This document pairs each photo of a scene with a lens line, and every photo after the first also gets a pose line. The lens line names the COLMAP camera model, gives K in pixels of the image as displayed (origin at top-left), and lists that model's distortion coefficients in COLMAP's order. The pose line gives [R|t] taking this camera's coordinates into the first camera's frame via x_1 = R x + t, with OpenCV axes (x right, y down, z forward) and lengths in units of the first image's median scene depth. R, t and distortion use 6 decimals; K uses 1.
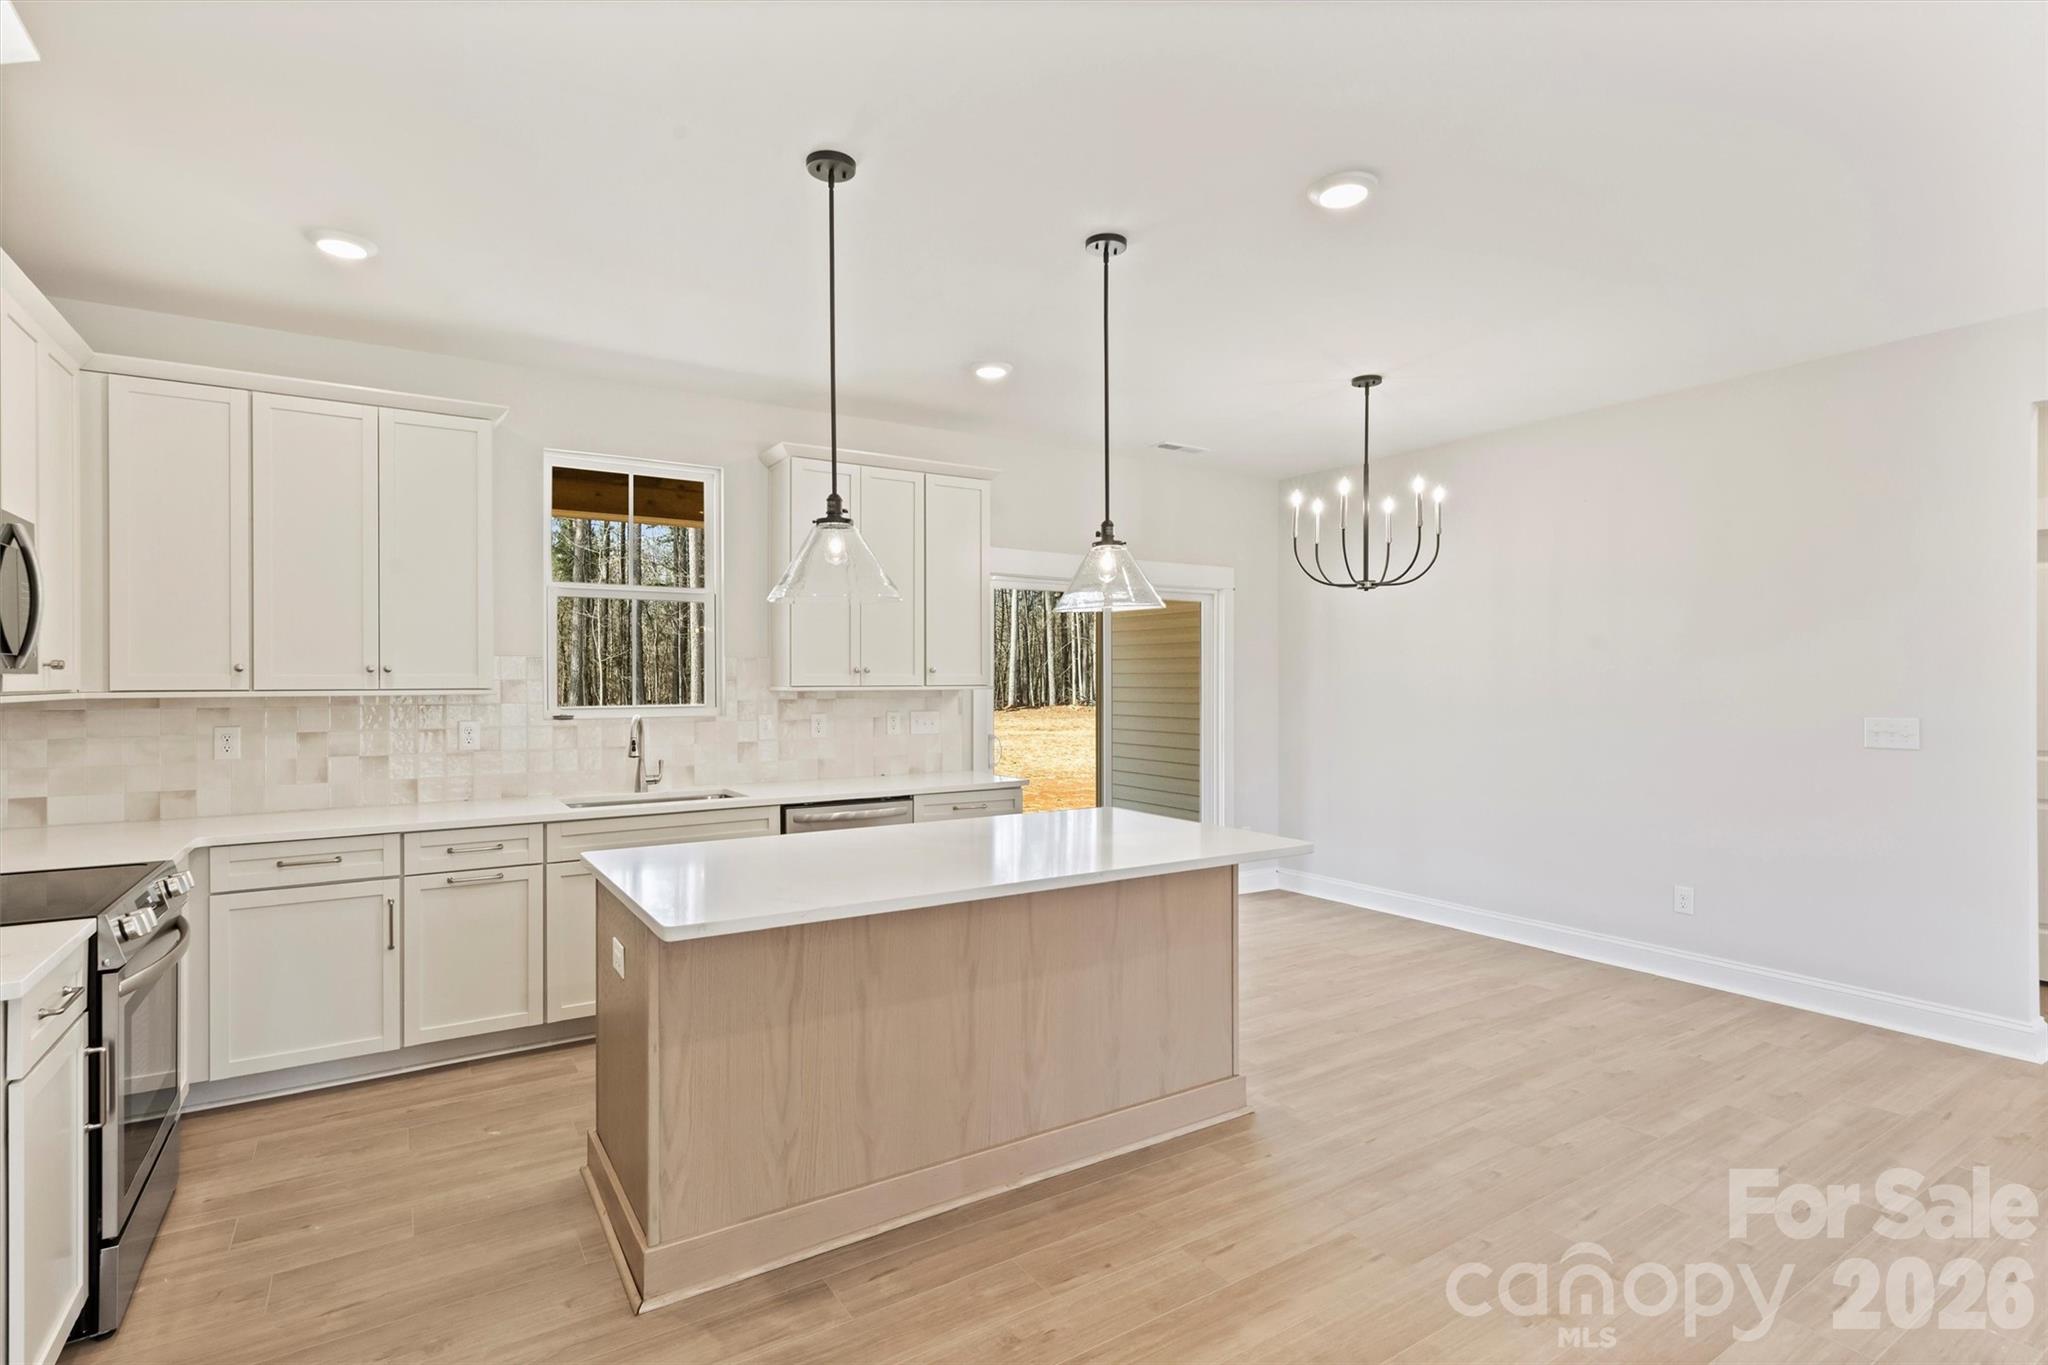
lens RADIAL K [[986.3, 0, 1019.7], [0, 986.3, 679.4], [0, 0, 1]] dist [-0.000266, 0.000147]
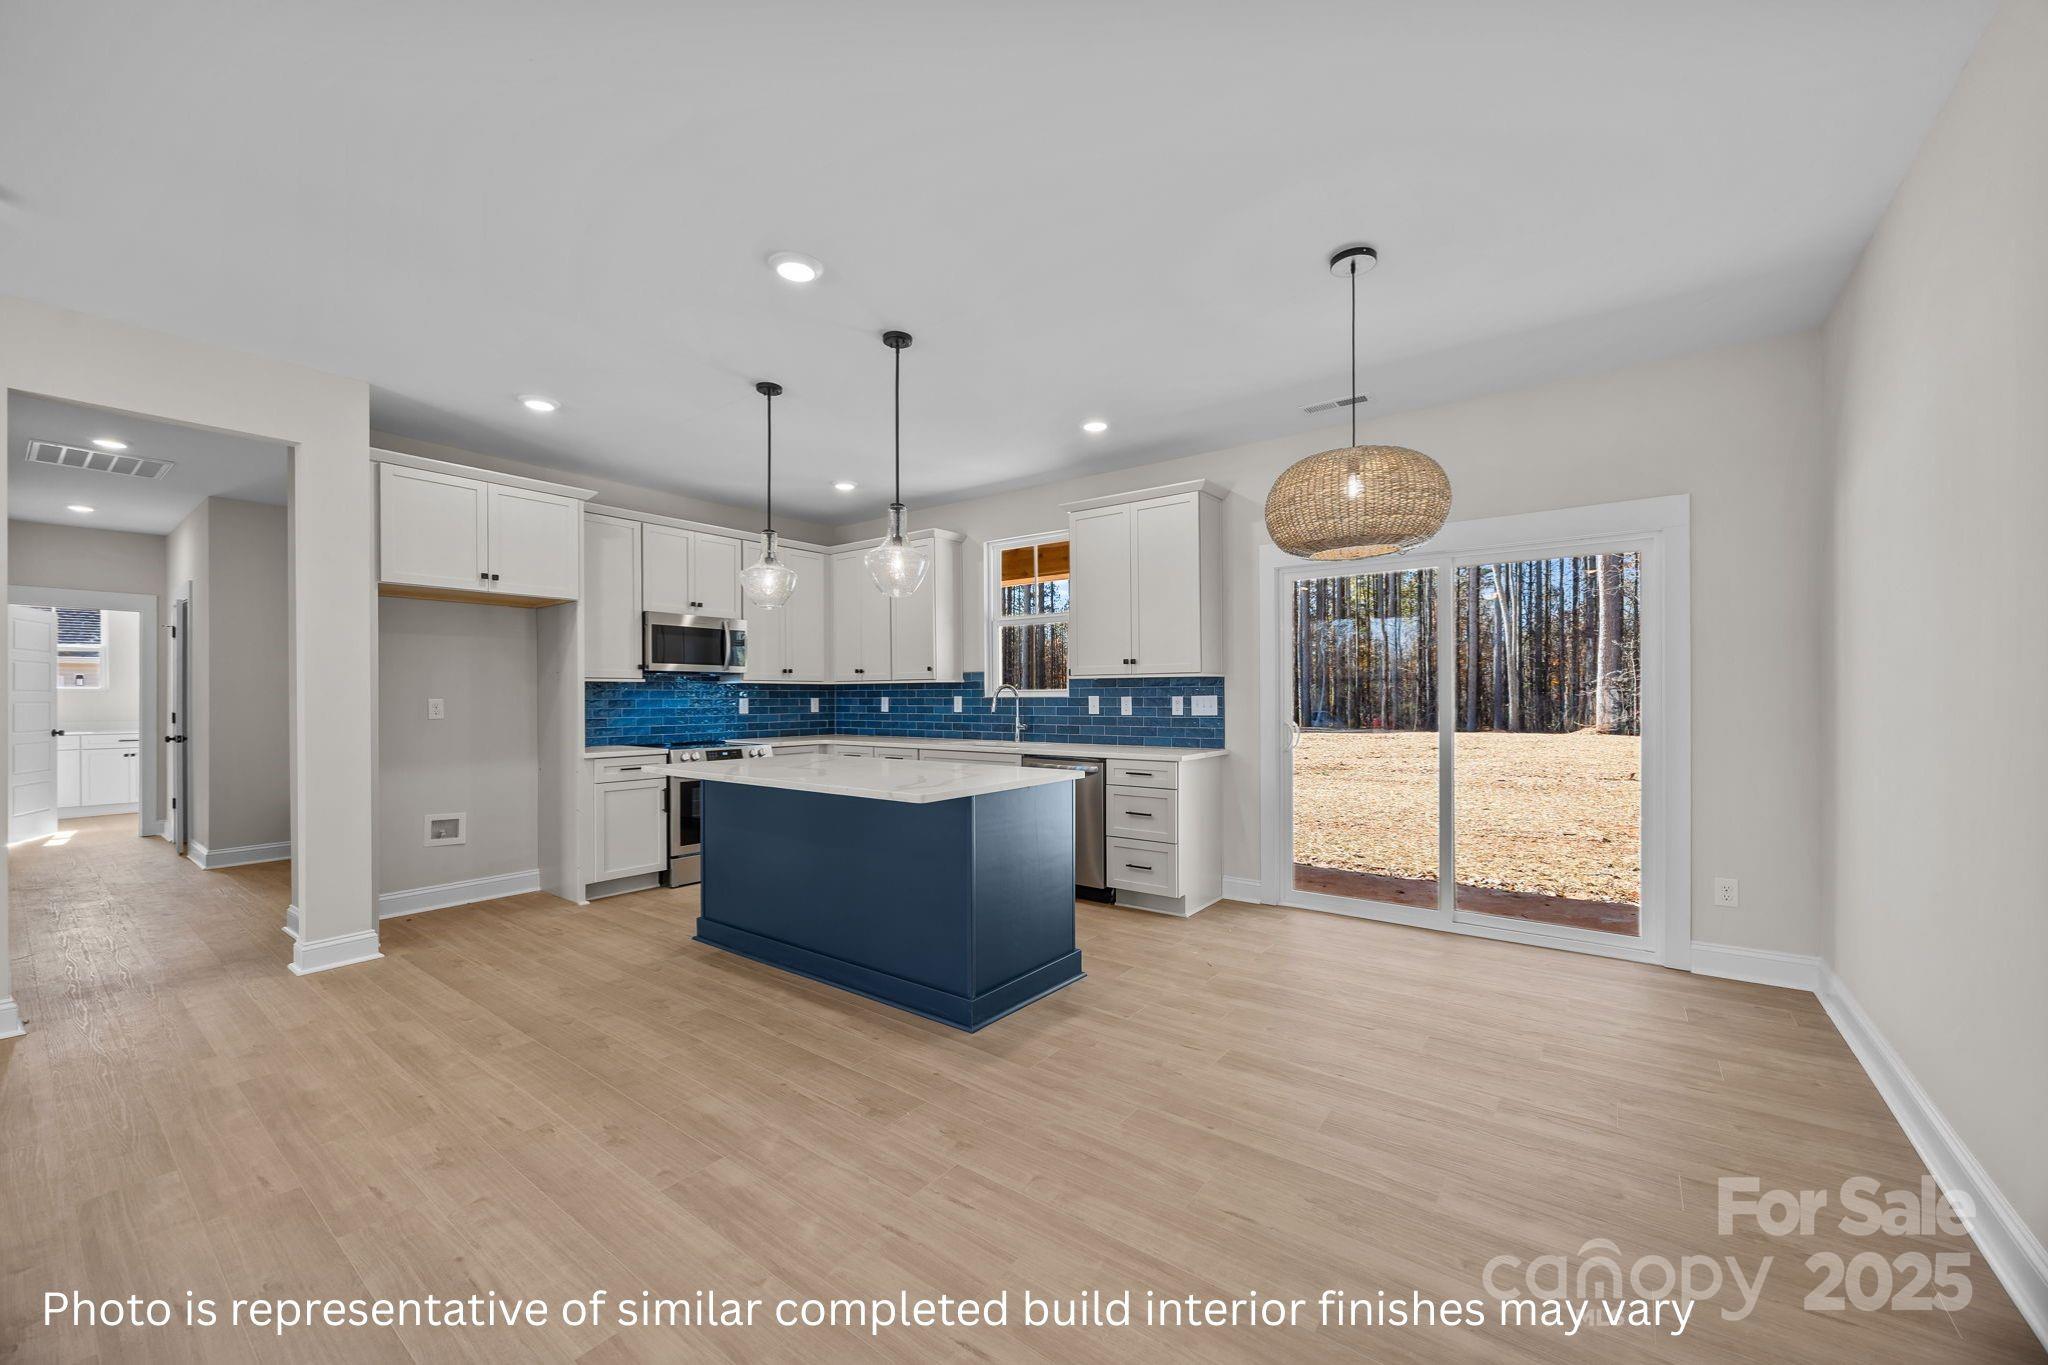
lens RADIAL K [[776.0, 0, 1024.9], [0, 776.0, 693.7], [0, 0, 1]] dist [-0.000270, -0.000082]
pose [[0.351538, 0.001024, -0.936173, 1.019447], [0.004958, 0.999983, 0.002956, 0.038617], [0.936160, -0.005681, 0.351527, 0.696360]]
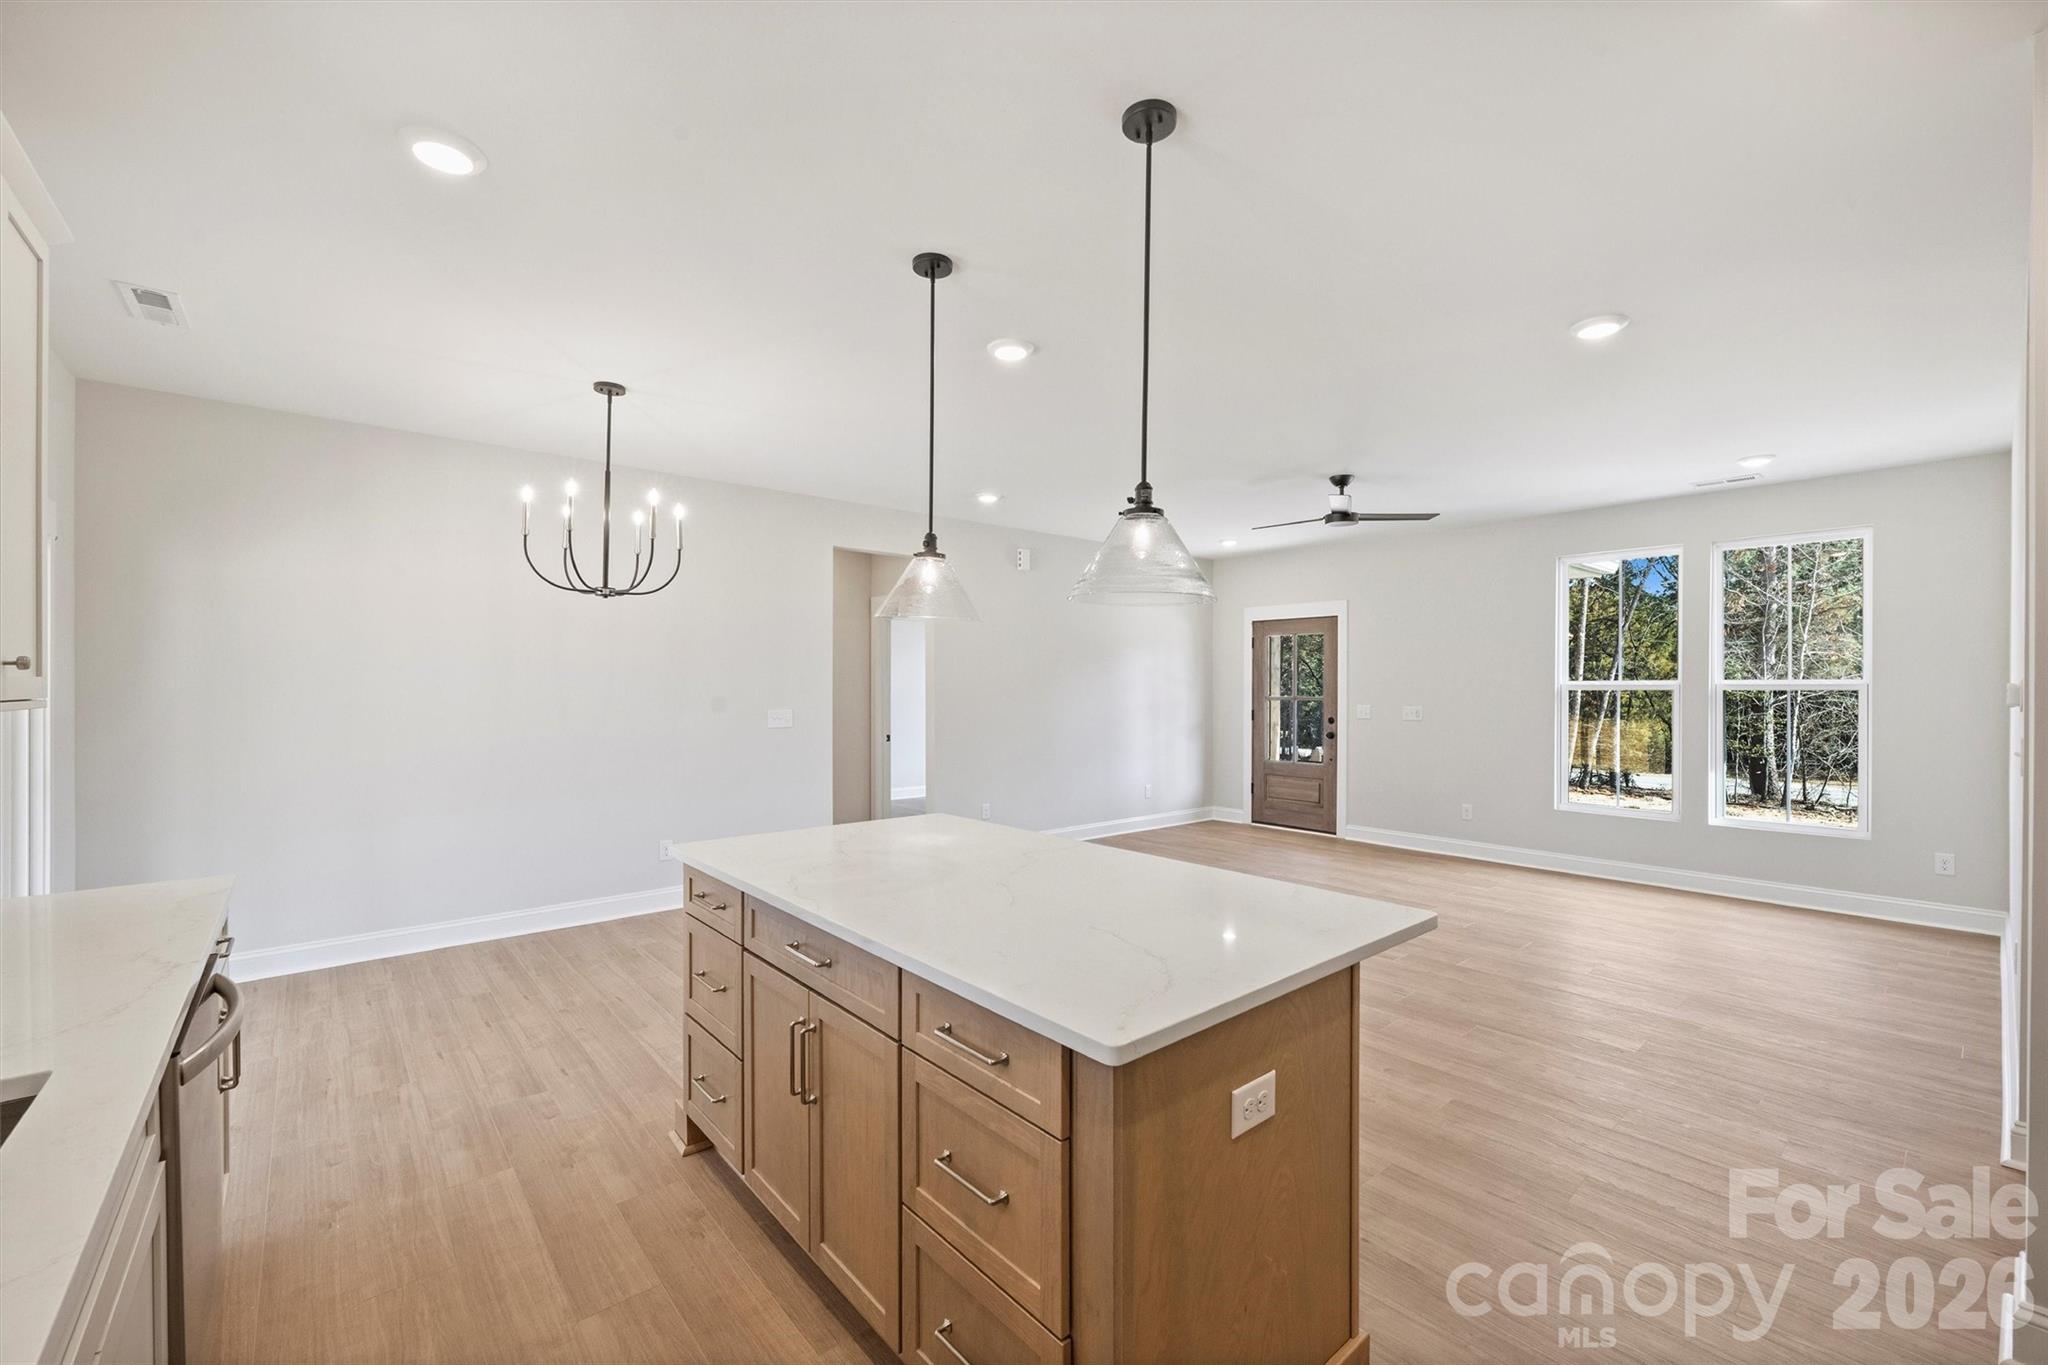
lens RADIAL K [[818.2, 0, 1014.9], [0, 818.2, 687.4], [0, 0, 1]] dist [-0.000839, -0.000023]
pose [[-0.130369, 0.001497, 0.991464, -0.656014], [-0.001018, 0.999998, -0.001644, 0.001849], [-0.991465, -0.001224, -0.130367, 0.874825]]
